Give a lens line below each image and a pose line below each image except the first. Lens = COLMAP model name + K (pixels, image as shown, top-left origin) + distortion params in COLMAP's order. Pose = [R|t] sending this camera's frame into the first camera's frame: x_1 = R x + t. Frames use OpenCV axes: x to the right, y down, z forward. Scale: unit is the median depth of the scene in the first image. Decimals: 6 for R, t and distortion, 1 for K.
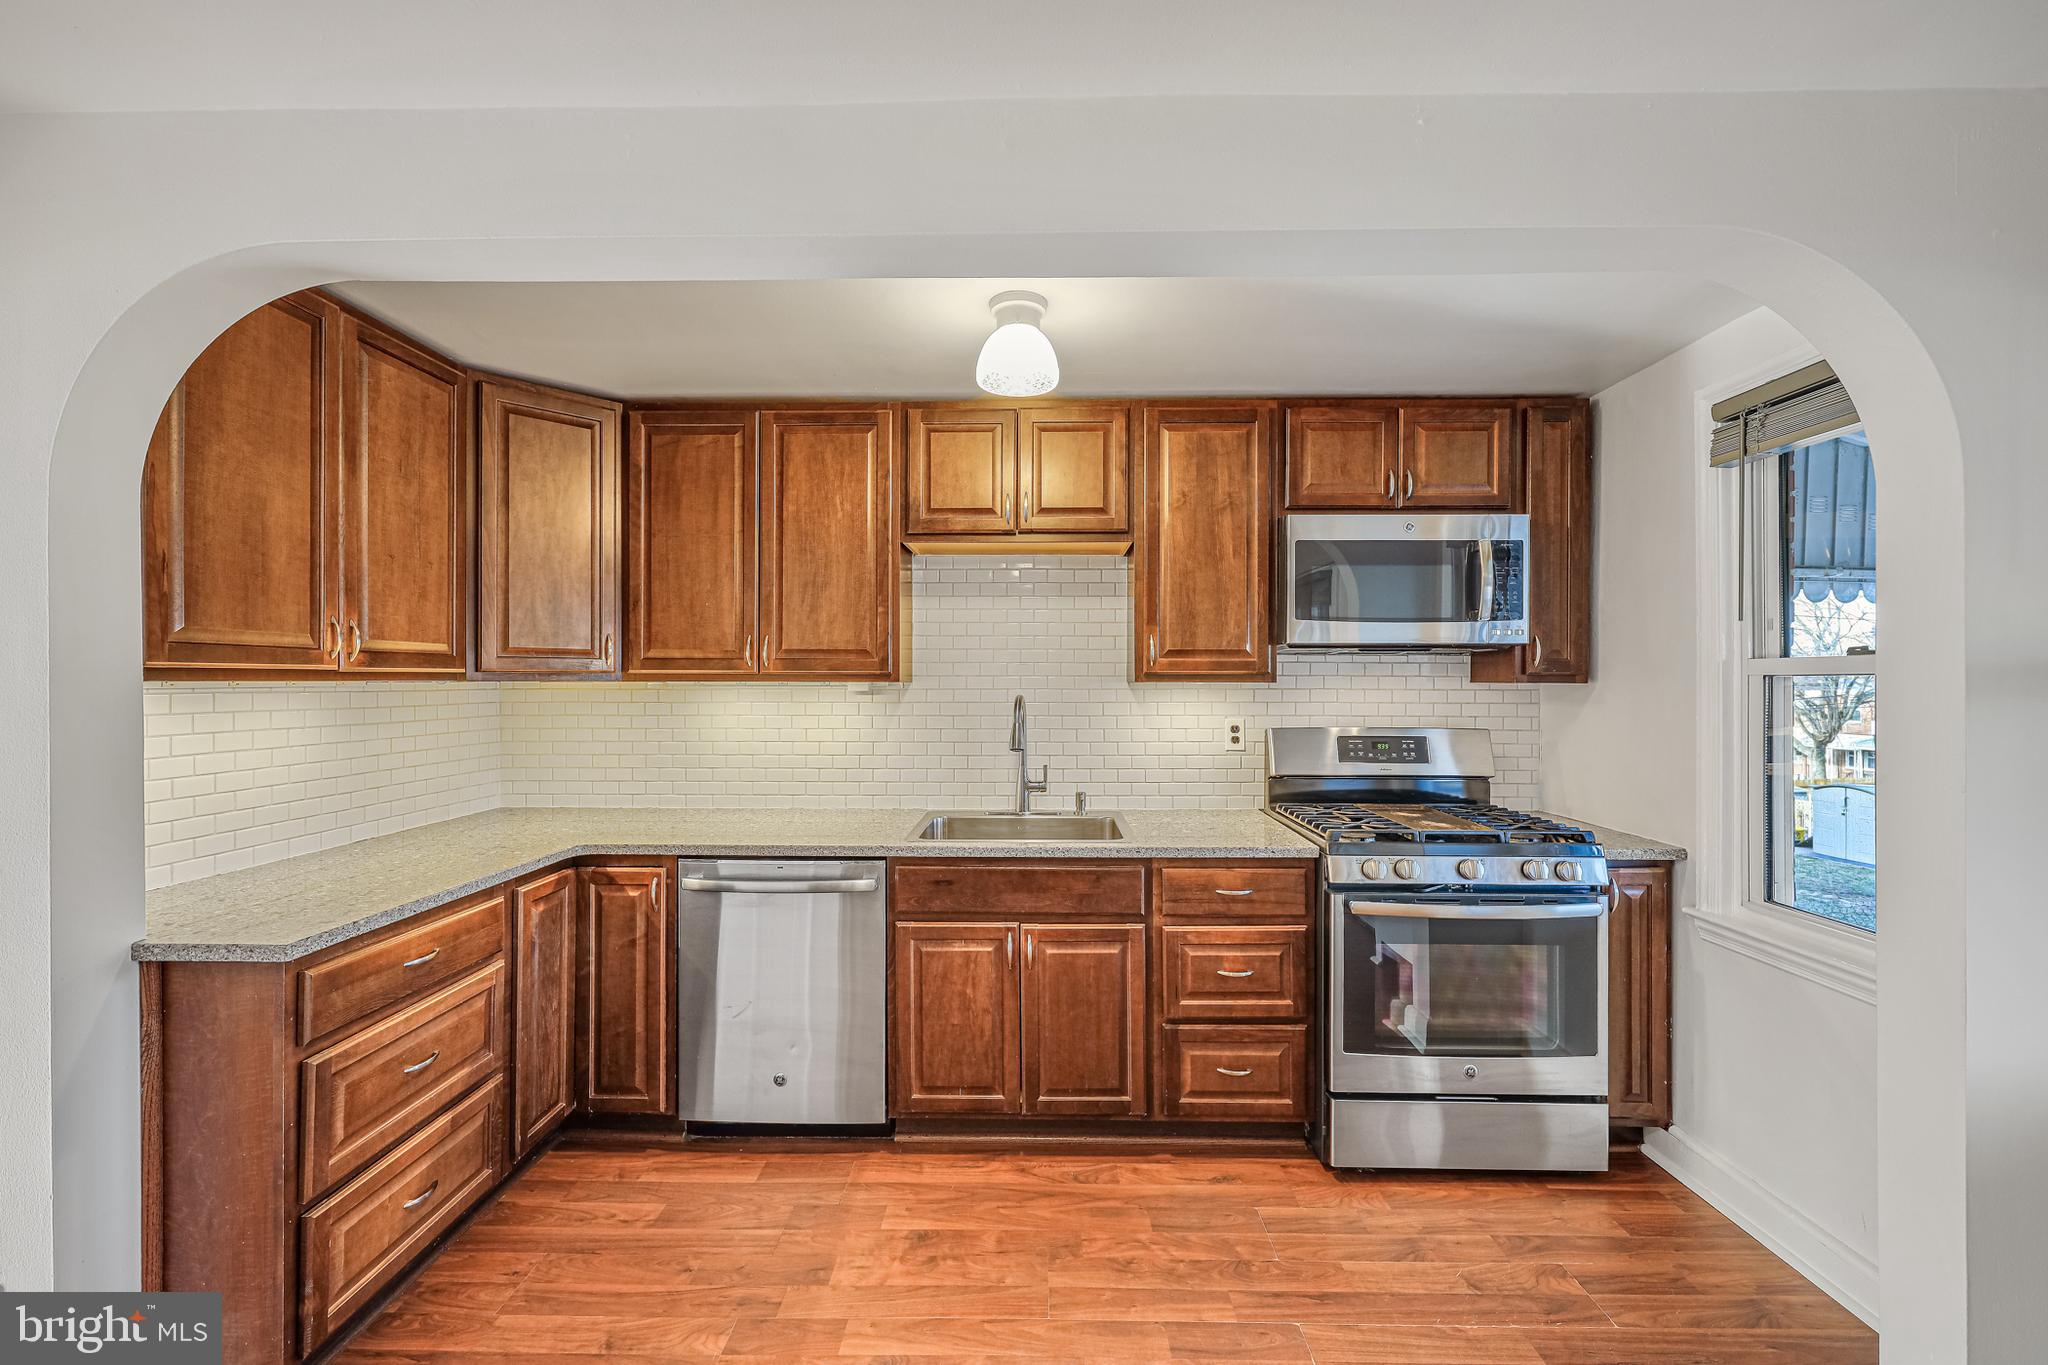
lens RADIAL K [[835.5, 0, 1068.1], [0, 835.5, 683.5], [0, 0, 1]] dist [-0.000406, 0.000092]
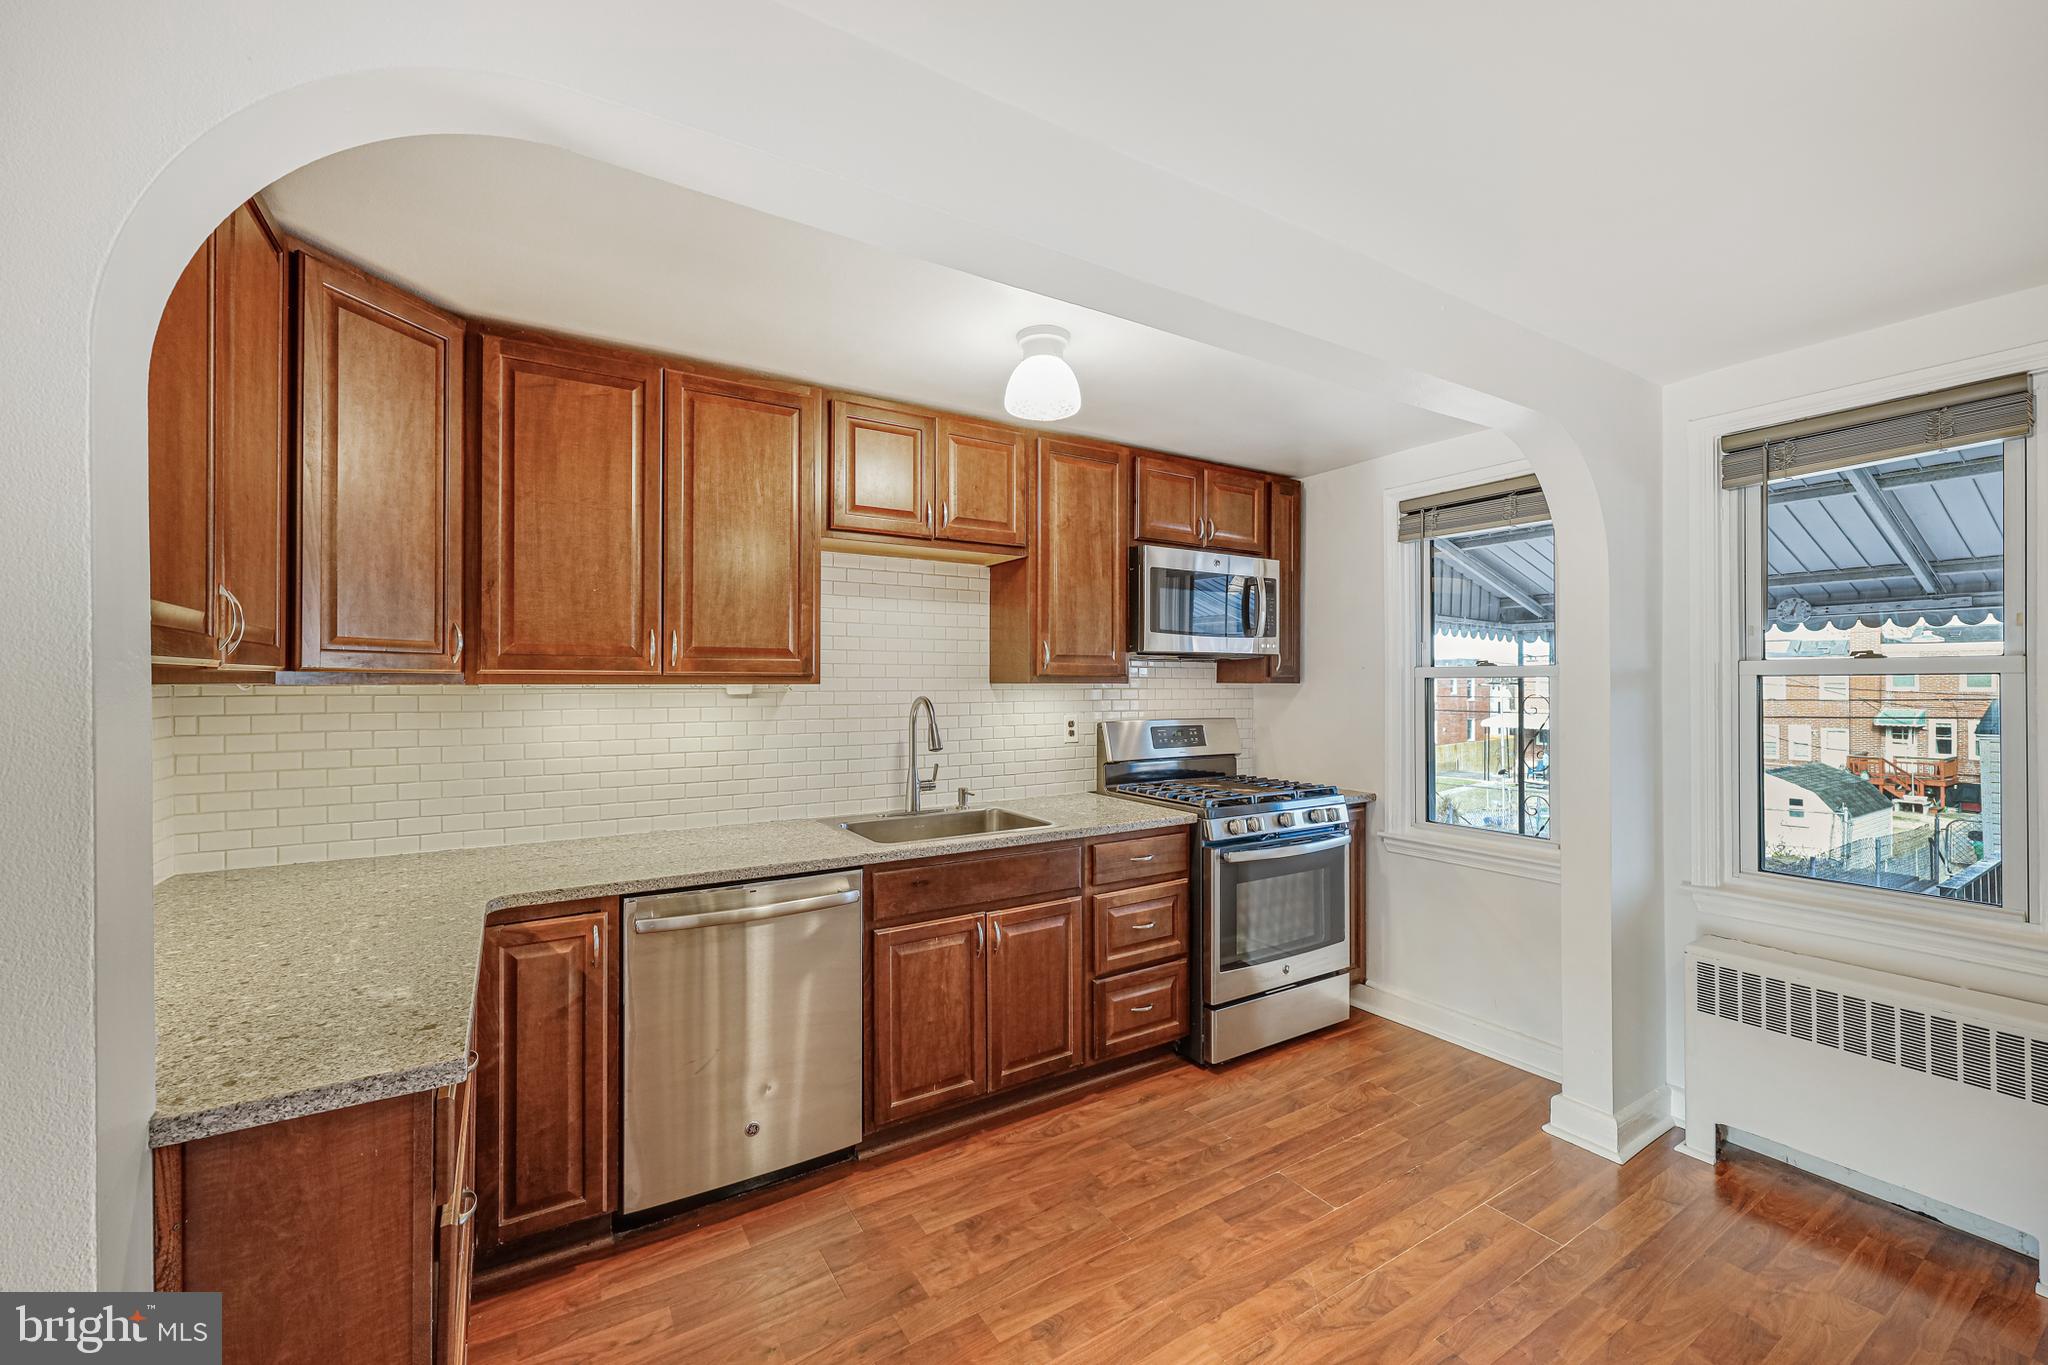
lens RADIAL K [[835.5, 0, 1009.4], [0, 835.5, 681.3], [0, 0, 1]] dist [-0.000406, 0.000092]
pose [[0.836514, -0.001435, 0.547944, -0.601678], [0.003041, 0.999993, -0.002024, -0.002485], [-0.547938, 0.003360, 0.836512, 0.098662]]
